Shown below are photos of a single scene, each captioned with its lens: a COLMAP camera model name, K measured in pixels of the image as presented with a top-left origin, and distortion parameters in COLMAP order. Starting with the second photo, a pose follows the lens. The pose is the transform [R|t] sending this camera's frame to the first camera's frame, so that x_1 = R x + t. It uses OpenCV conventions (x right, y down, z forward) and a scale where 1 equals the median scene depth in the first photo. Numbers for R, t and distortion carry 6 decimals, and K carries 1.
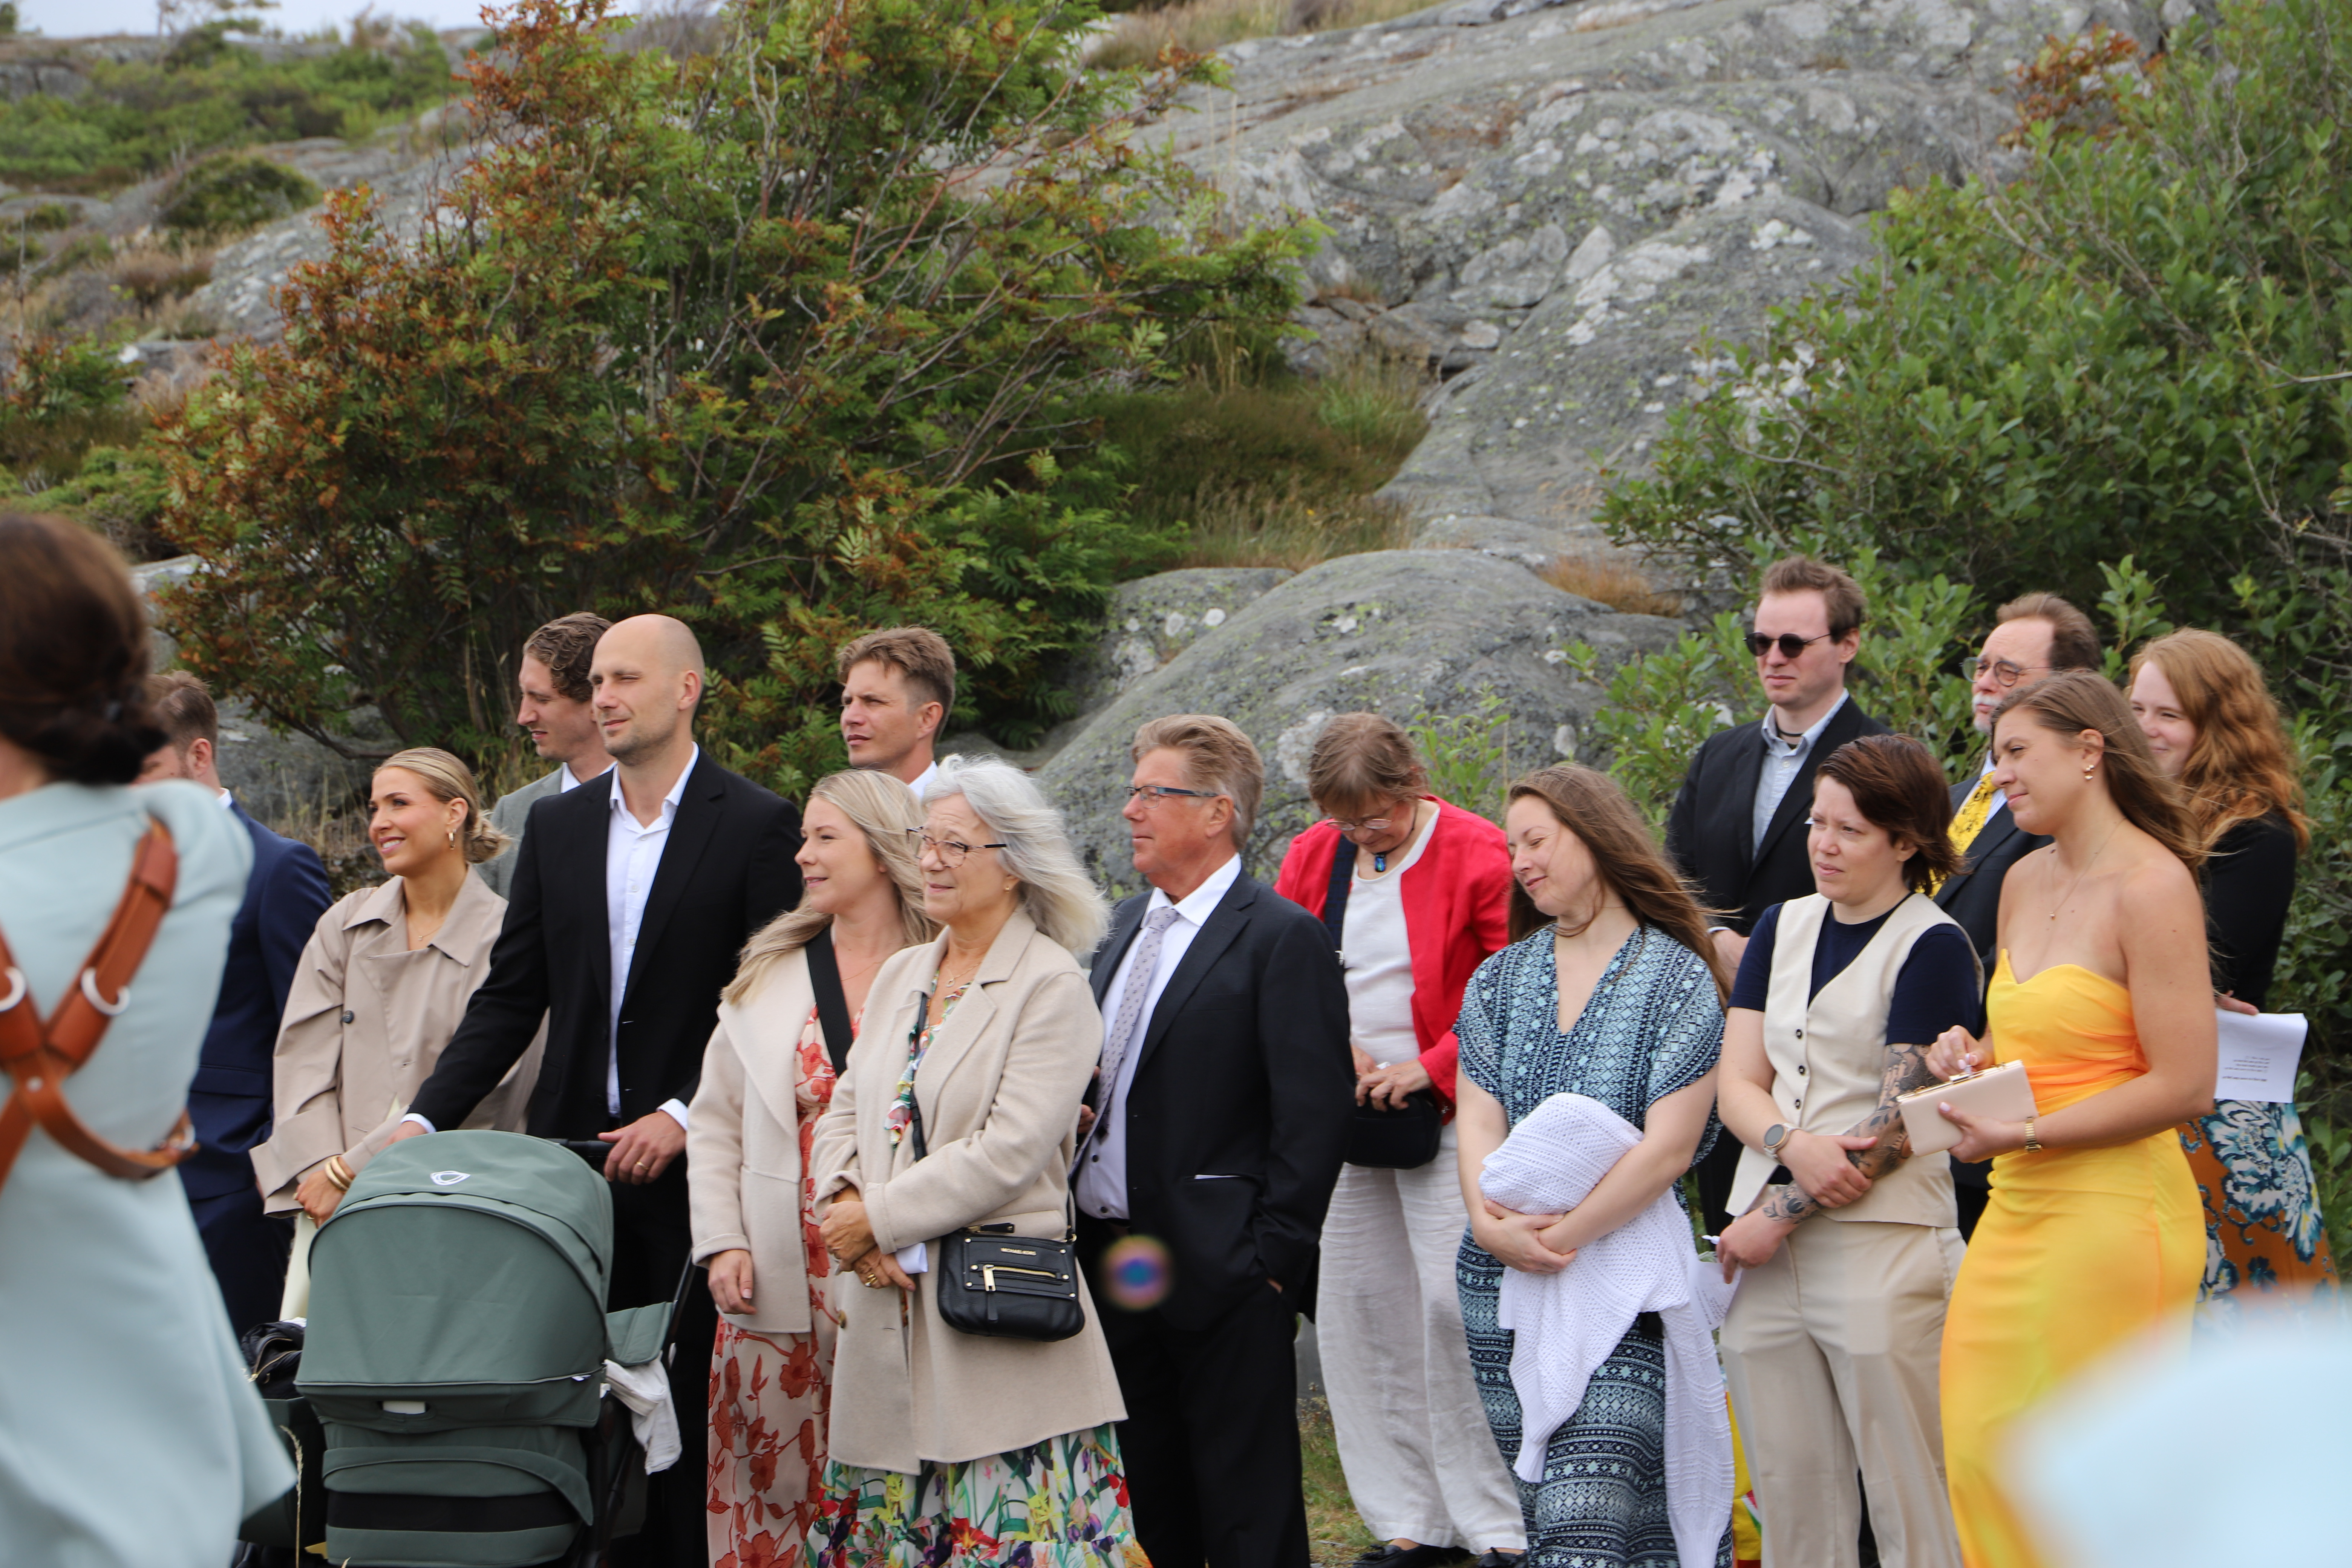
lens RADIAL K [[6654.0, 0, 1176.6], [0, 6654.0, 799.3], [0, 0, 1]] dist [0.665927, 0.000000]
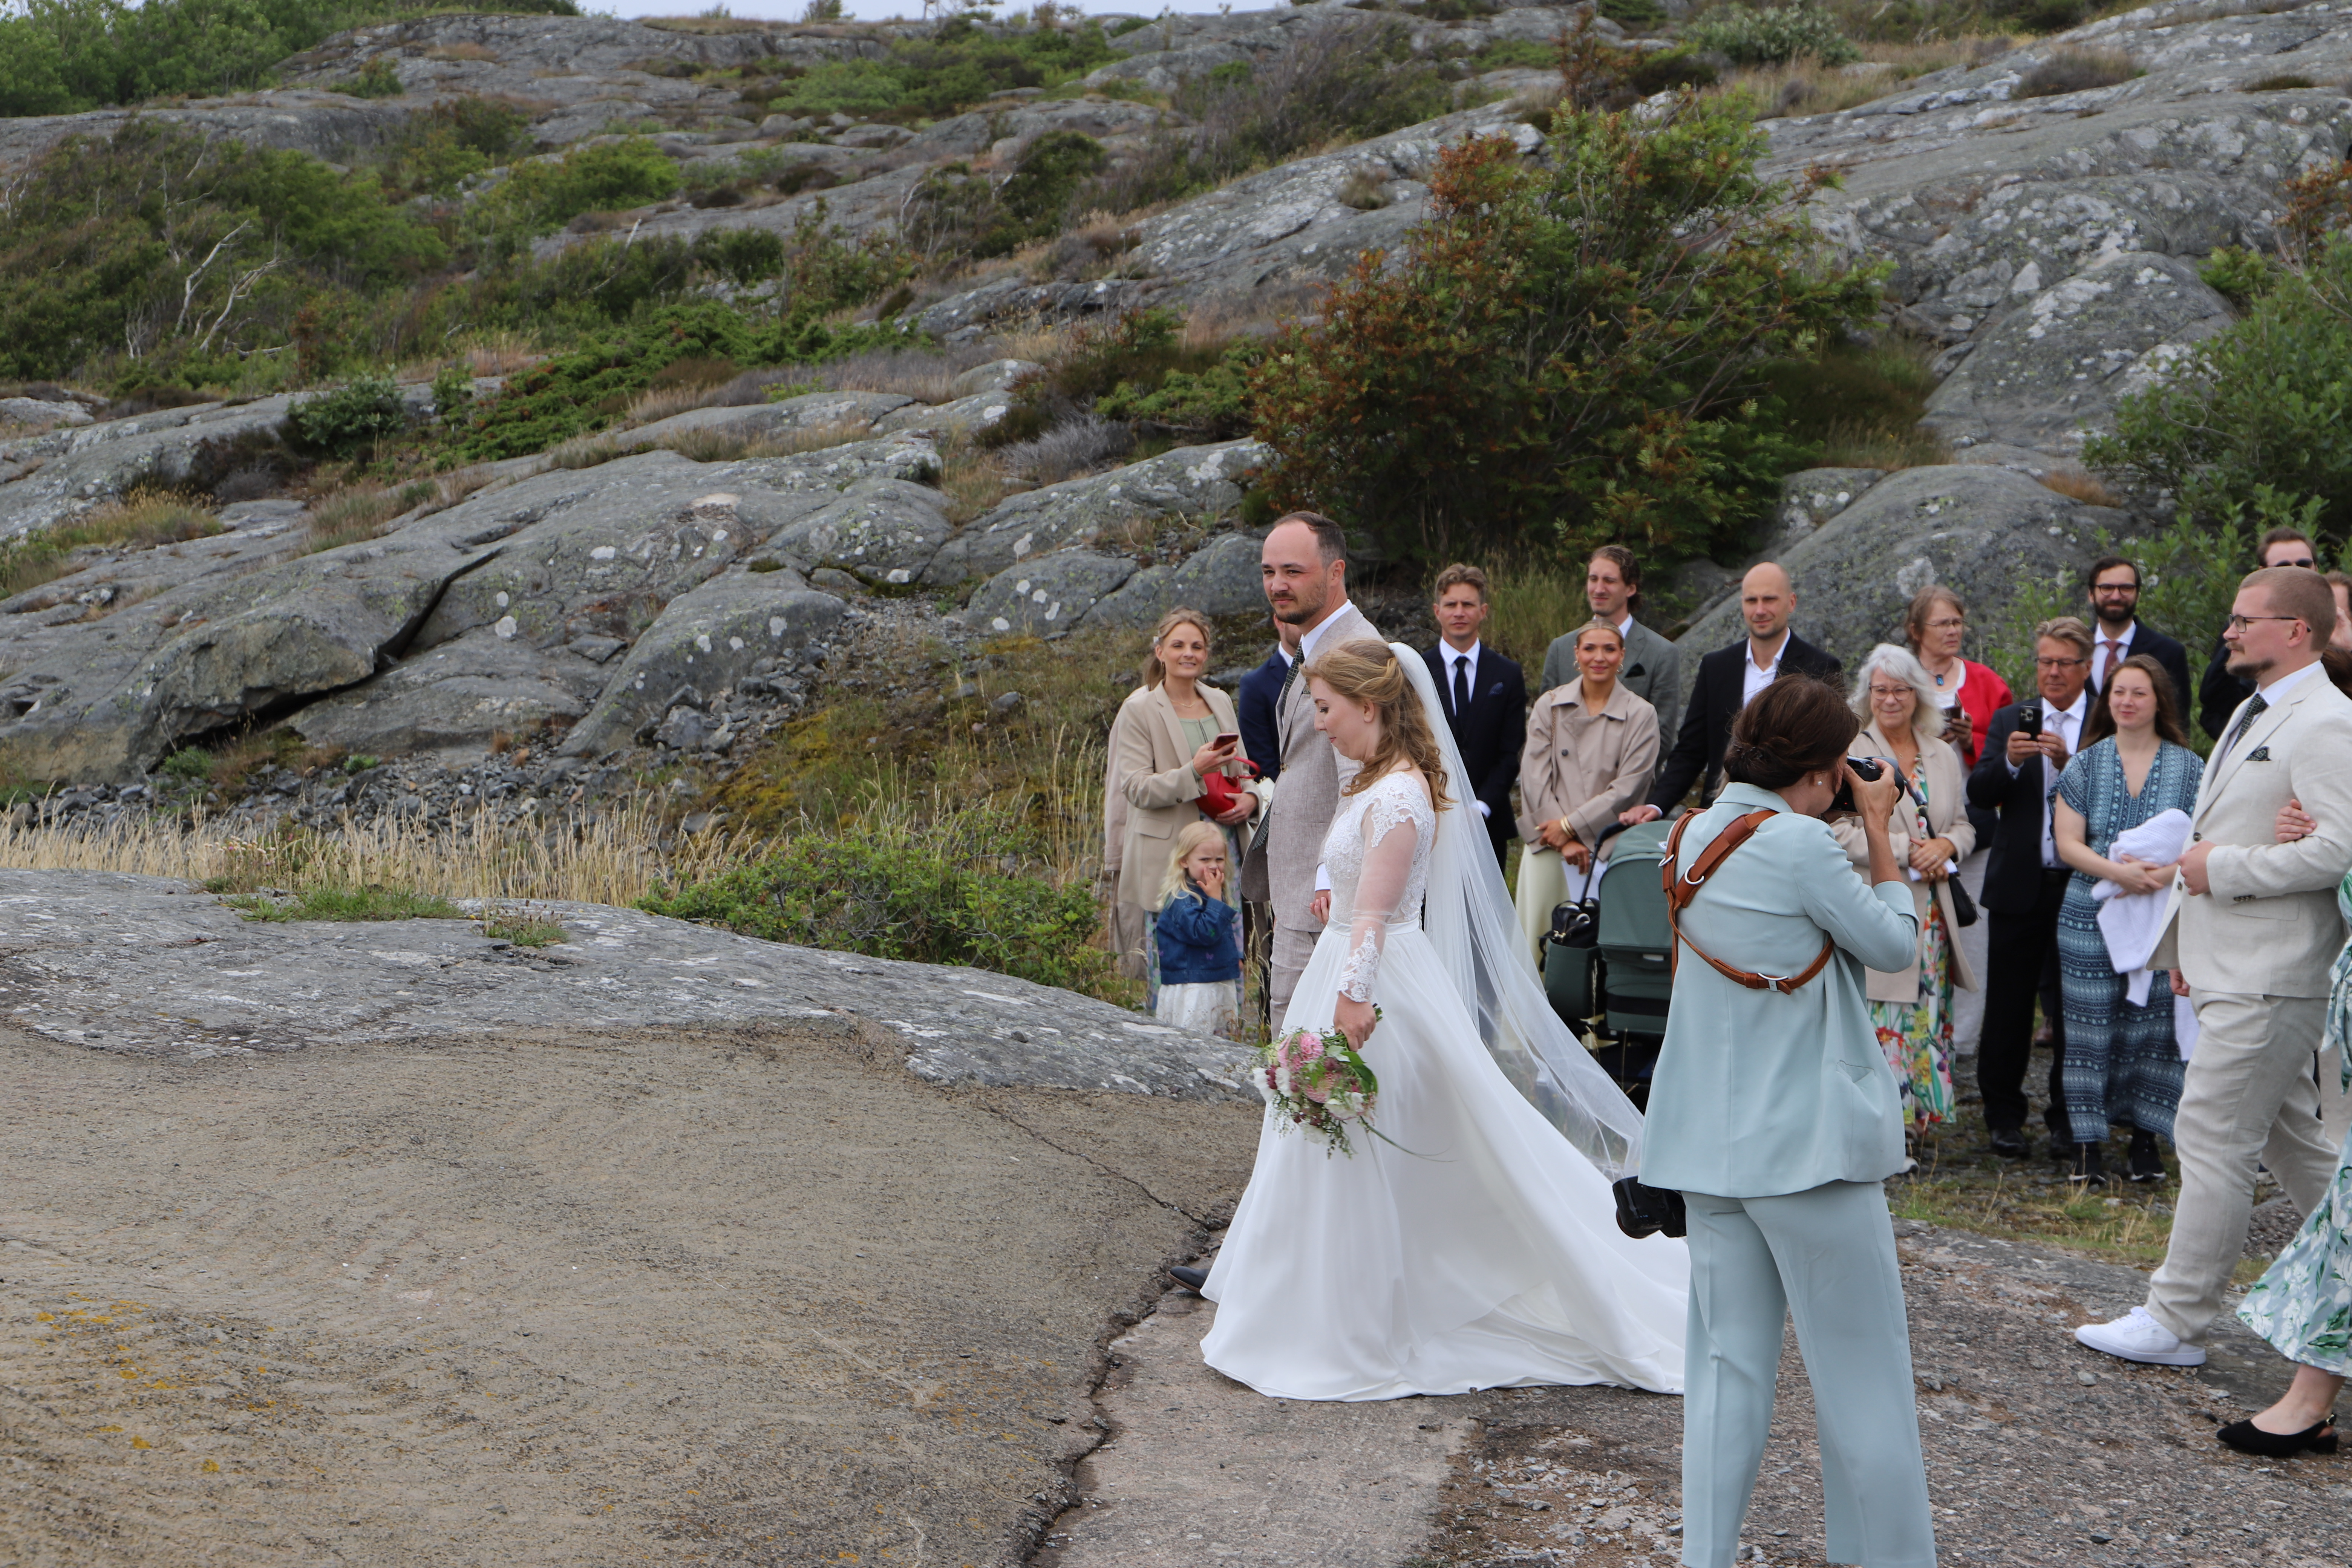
lens RADIAL K [[4205.5, 0, 1139.7], [0, 4205.5, 772.2], [0, 0, 1]] dist [0.240903, 0.000000]
pose [[0.997159, 0.032636, -0.067885, -0.089600], [-0.027639, 0.996928, 0.073290, -0.027702], [0.070069, -0.071205, 0.994998, -0.134938]]
